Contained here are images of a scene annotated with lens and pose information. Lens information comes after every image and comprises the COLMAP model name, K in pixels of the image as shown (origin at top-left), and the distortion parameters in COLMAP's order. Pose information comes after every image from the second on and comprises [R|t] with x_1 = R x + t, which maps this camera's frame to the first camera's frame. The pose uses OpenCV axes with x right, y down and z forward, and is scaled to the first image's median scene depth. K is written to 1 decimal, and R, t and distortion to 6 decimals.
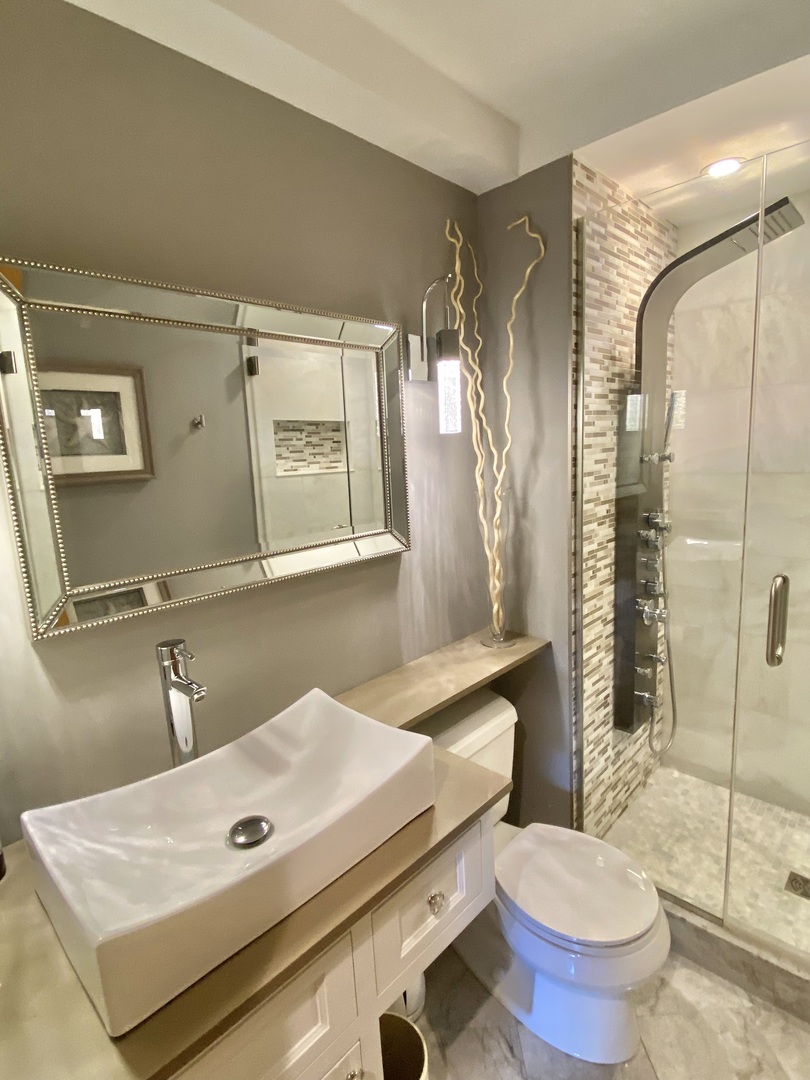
lens RADIAL K [[547.2, 0, 401.5], [0, 547.2, 545.4], [0, 0, 1]] dist [-0.003000, -0.008470]
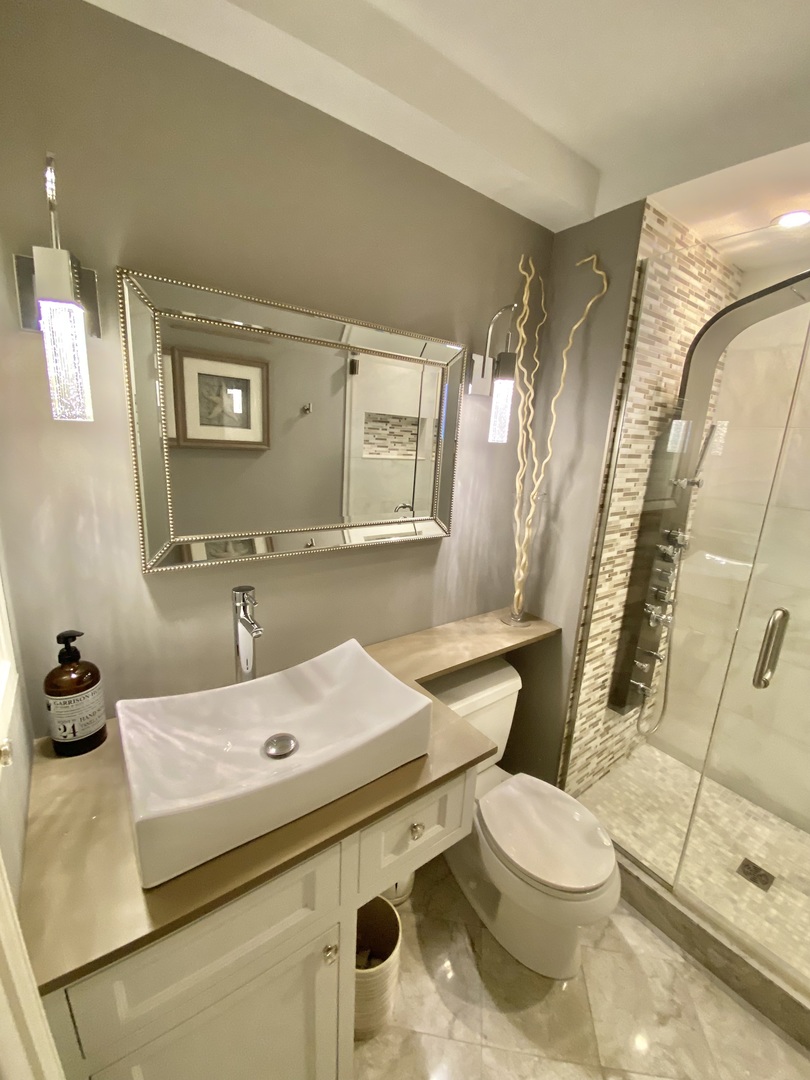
lens RADIAL K [[434.6, 0, 398.1], [0, 434.6, 540.5], [0, 0, 1]] dist [-0.009680, -0.006882]
pose [[0.979450, 0.138348, -0.146756, 0.040267], [-0.129207, 0.989134, 0.070141, -0.031023], [0.154865, -0.049738, 0.986683, 0.035550]]
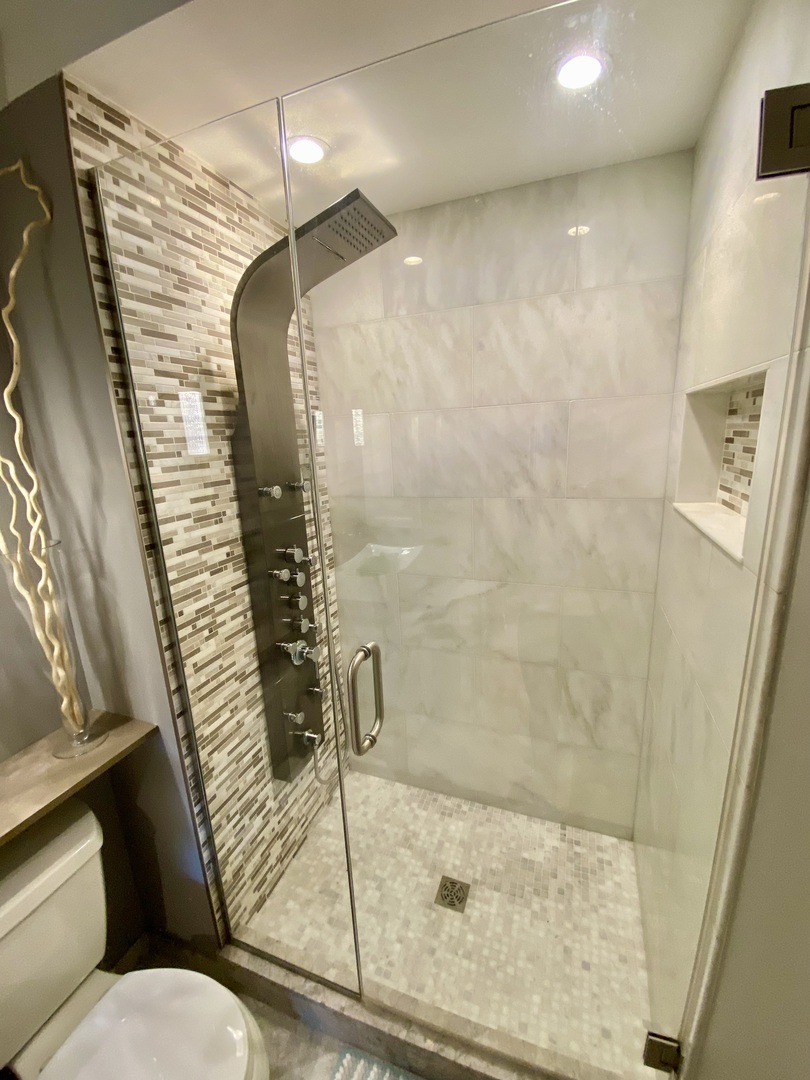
lens RADIAL K [[434.6, 0, 400.1], [0, 434.6, 542.1], [0, 0, 1]] dist [-0.009680, -0.006882]
pose [[0.918825, -0.082611, 0.385923, 0.384501], [0.064595, 0.996140, 0.059444, -0.110453], [-0.389343, -0.029690, 0.920614, 0.285323]]
